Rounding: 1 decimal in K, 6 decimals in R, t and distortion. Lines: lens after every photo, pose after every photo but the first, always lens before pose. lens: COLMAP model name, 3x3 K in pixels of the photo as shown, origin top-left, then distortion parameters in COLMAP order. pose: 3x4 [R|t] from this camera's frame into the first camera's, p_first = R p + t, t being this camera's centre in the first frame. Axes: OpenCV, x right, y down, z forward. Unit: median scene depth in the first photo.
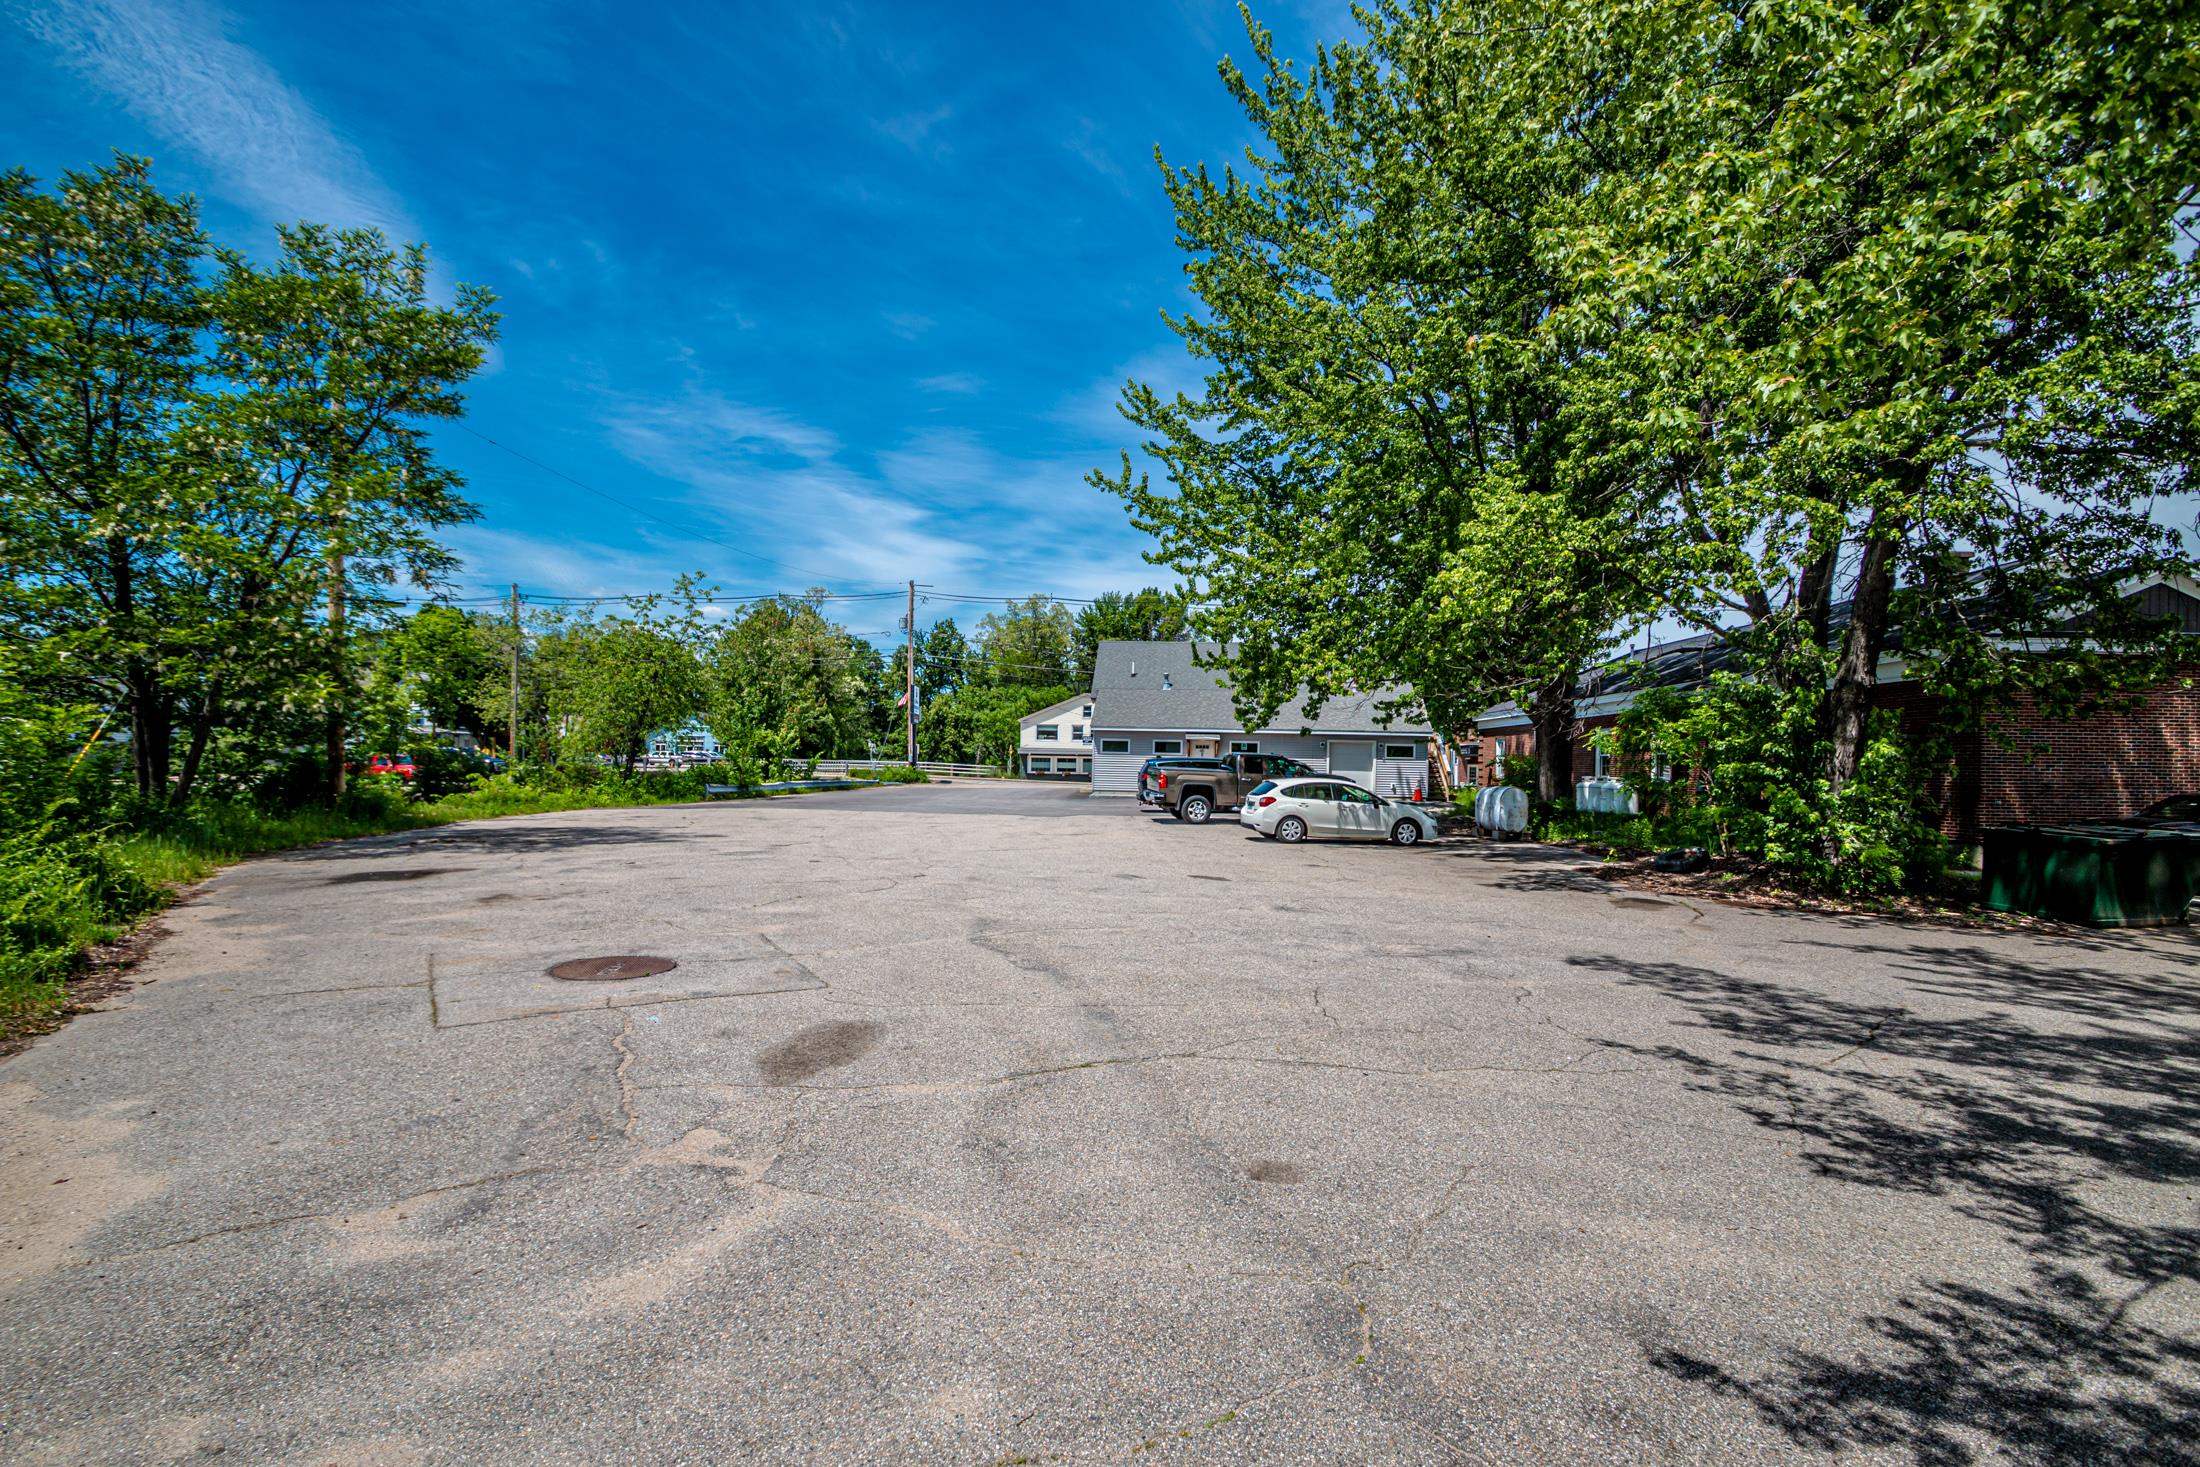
lens RADIAL K [[1005.1, 0, 1102.3], [0, 1005.1, 770.4], [0, 0, 1]] dist [-0.000361, -0.000104]
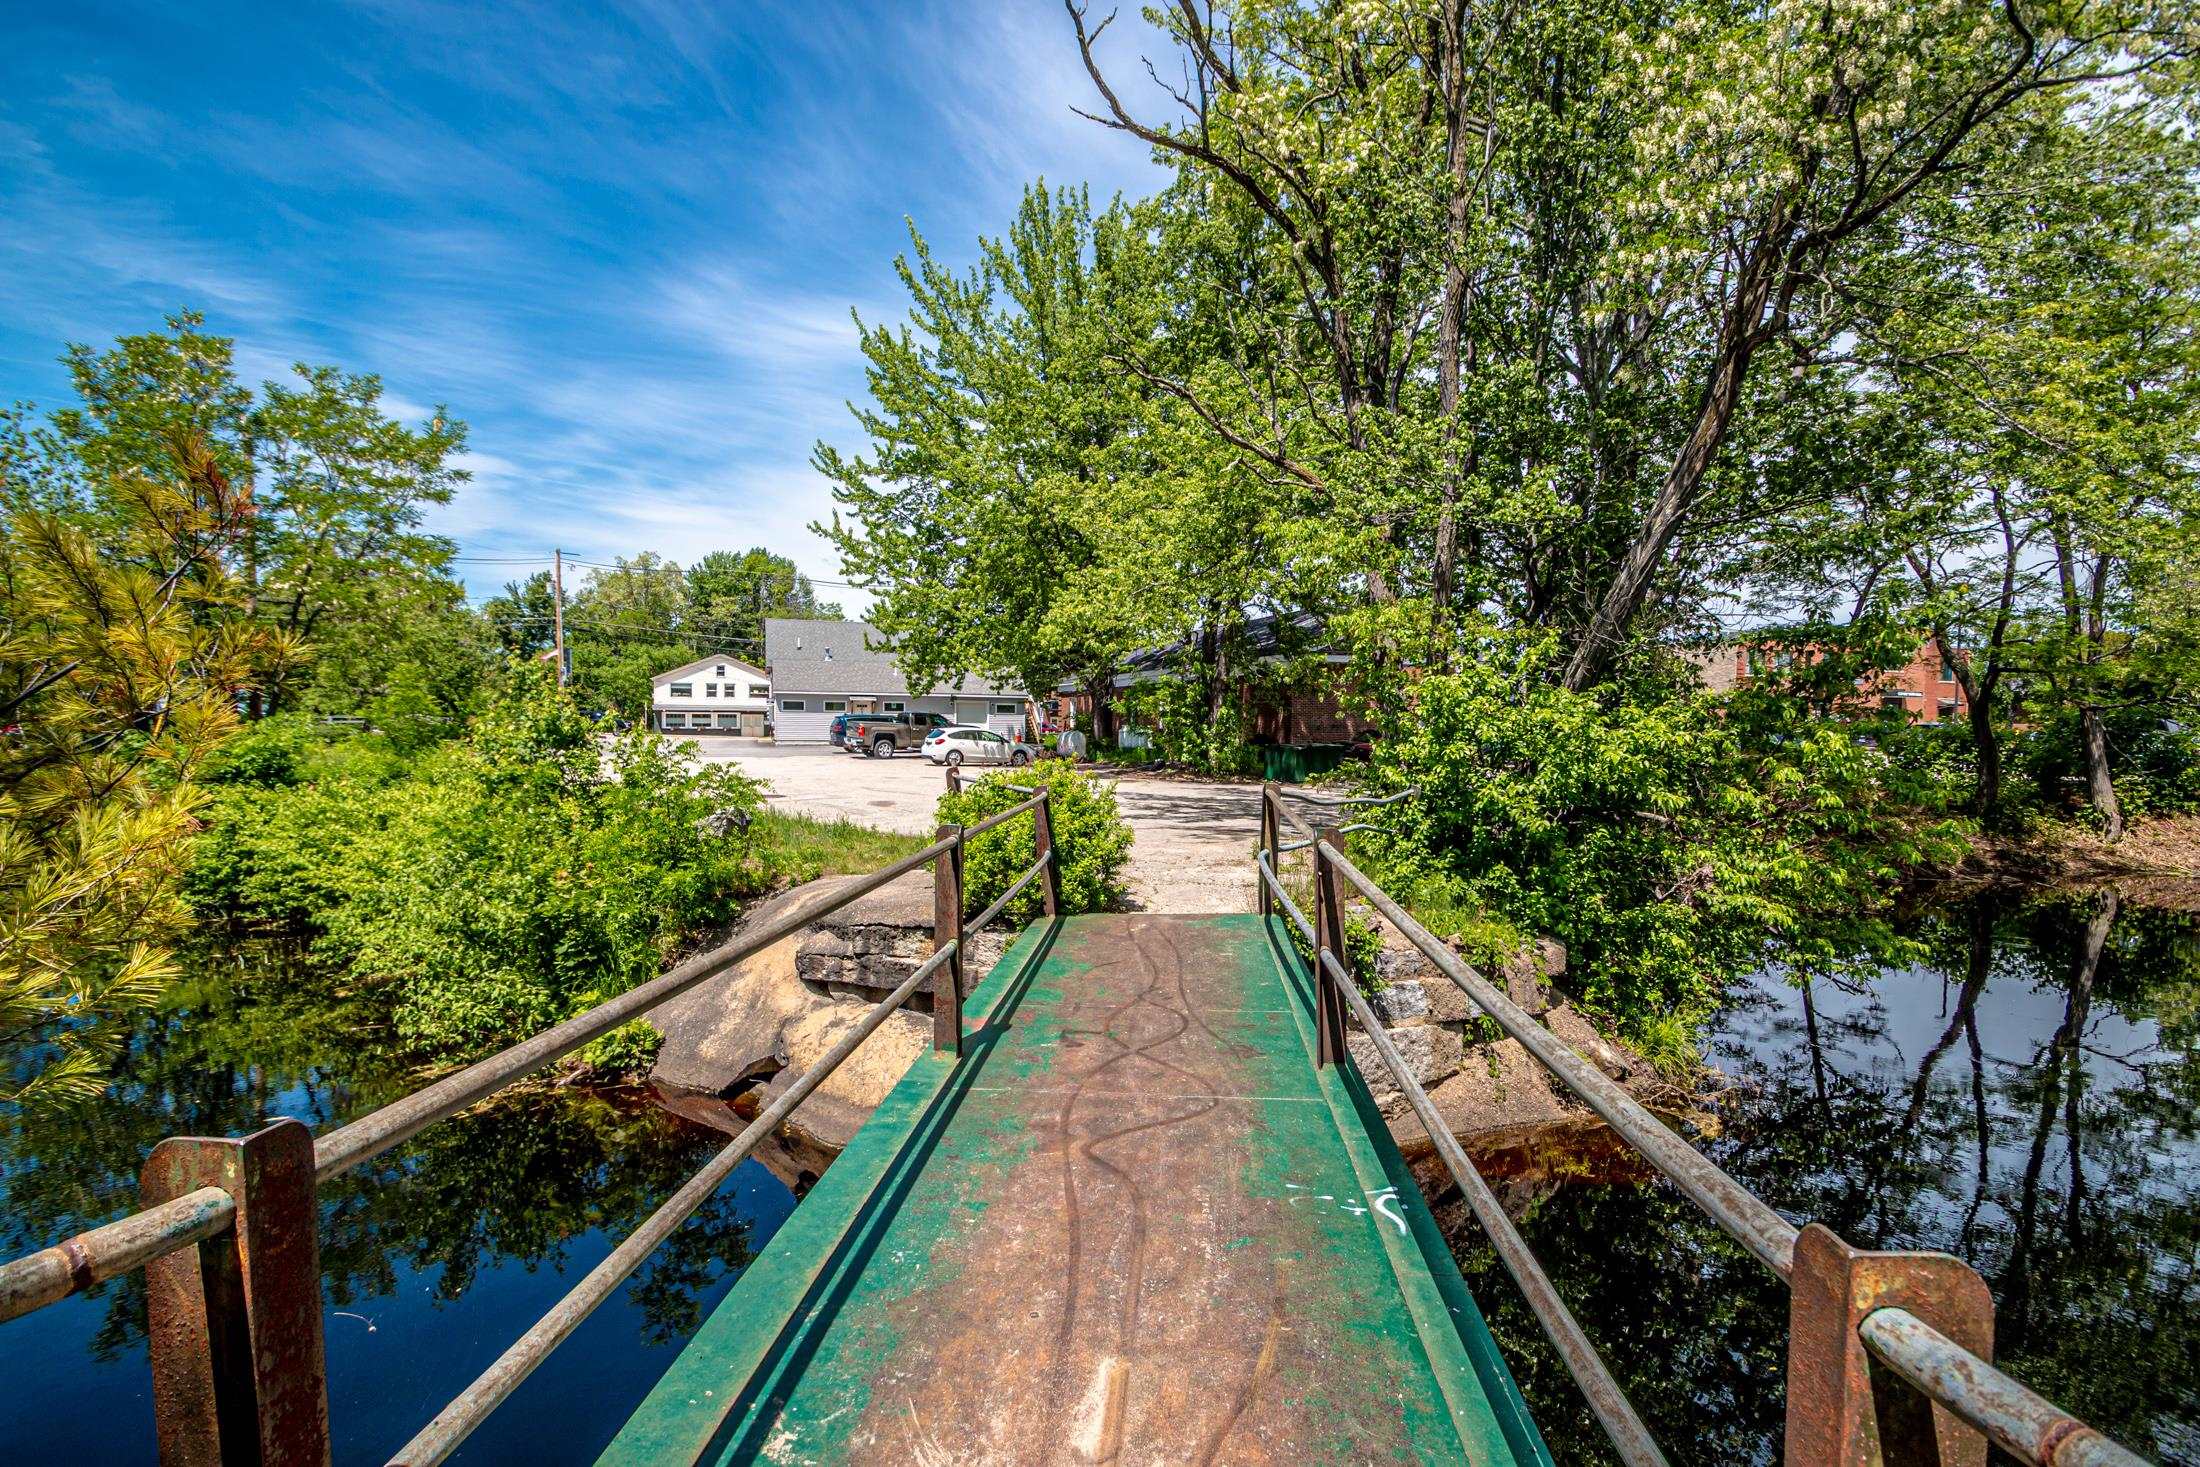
lens RADIAL K [[1005.1, 0, 1102.3], [0, 1005.1, 770.4], [0, 0, 1]] dist [-0.000361, -0.000104]
pose [[0.920358, -0.028934, 0.390006, -0.169100], [0.010591, 0.998738, 0.049103, -0.000421], [-0.390934, -0.041061, 0.919502, -0.450463]]
